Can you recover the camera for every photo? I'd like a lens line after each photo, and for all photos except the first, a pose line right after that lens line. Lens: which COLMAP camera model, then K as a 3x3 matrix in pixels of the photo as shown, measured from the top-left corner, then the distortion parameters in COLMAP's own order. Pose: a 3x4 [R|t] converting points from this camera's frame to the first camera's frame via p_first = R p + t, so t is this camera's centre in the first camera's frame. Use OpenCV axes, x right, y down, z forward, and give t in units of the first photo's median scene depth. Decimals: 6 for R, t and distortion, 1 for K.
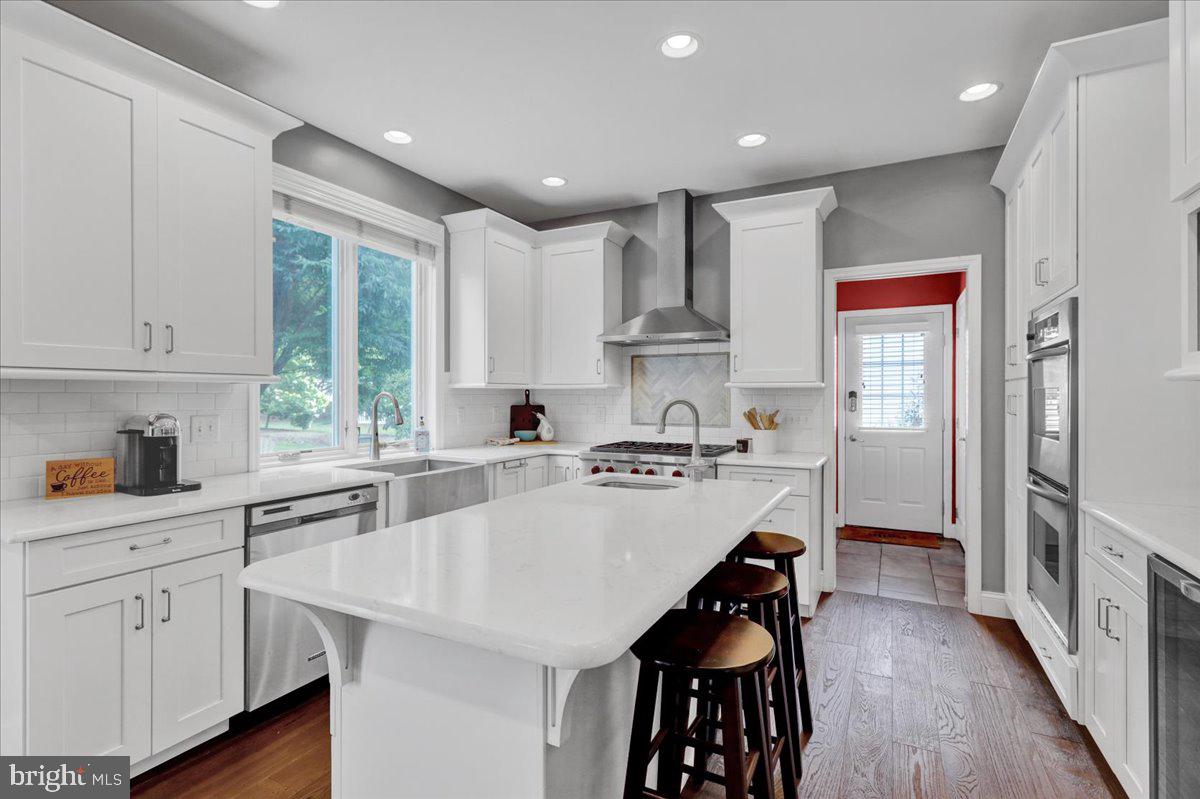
lens RADIAL K [[551.1, 0, 598.0], [0, 551.1, 396.3], [0, 0, 1]] dist [-0.000644, 0.000014]
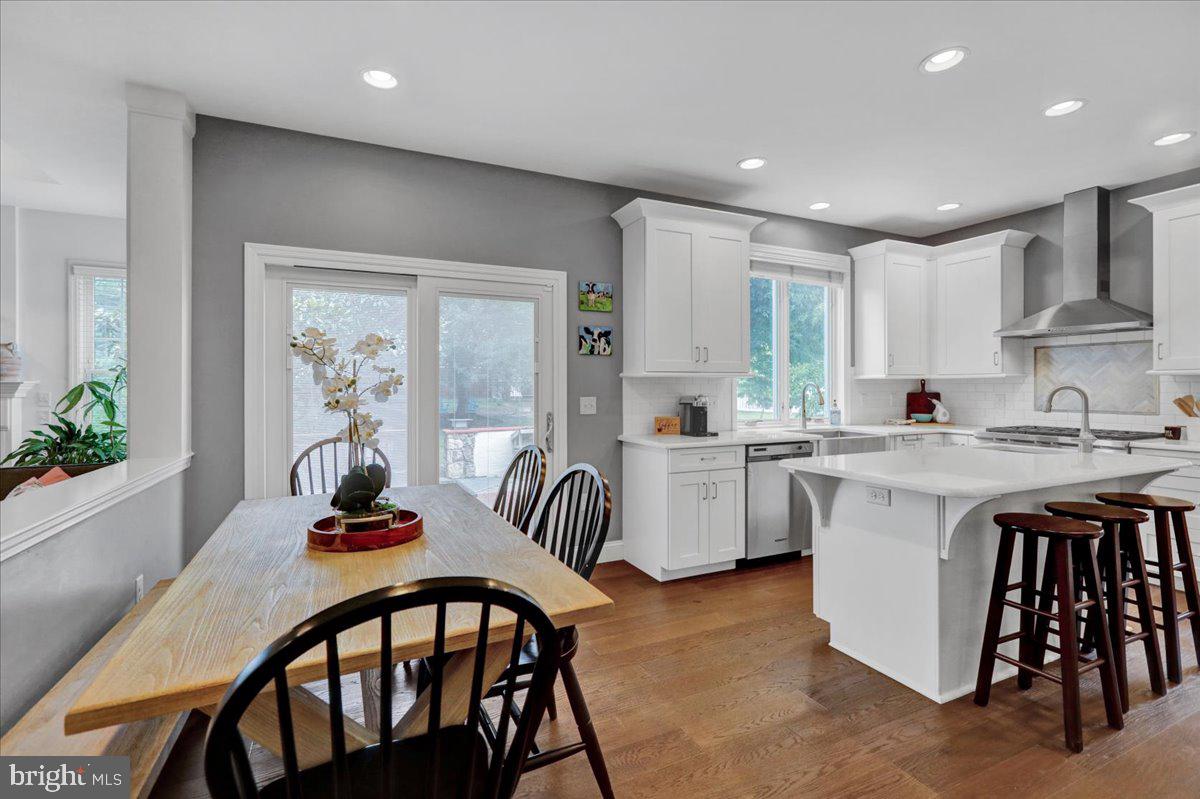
lens RADIAL K [[551.1, 0, 588.8], [0, 551.1, 389.4], [0, 0, 1]] dist [-0.000644, 0.000014]
pose [[0.786491, -0.000899, -0.617601, 0.045496], [0.002777, 0.999994, 0.002082, 0.005658], [0.617596, -0.003352, 0.786489, -0.443971]]
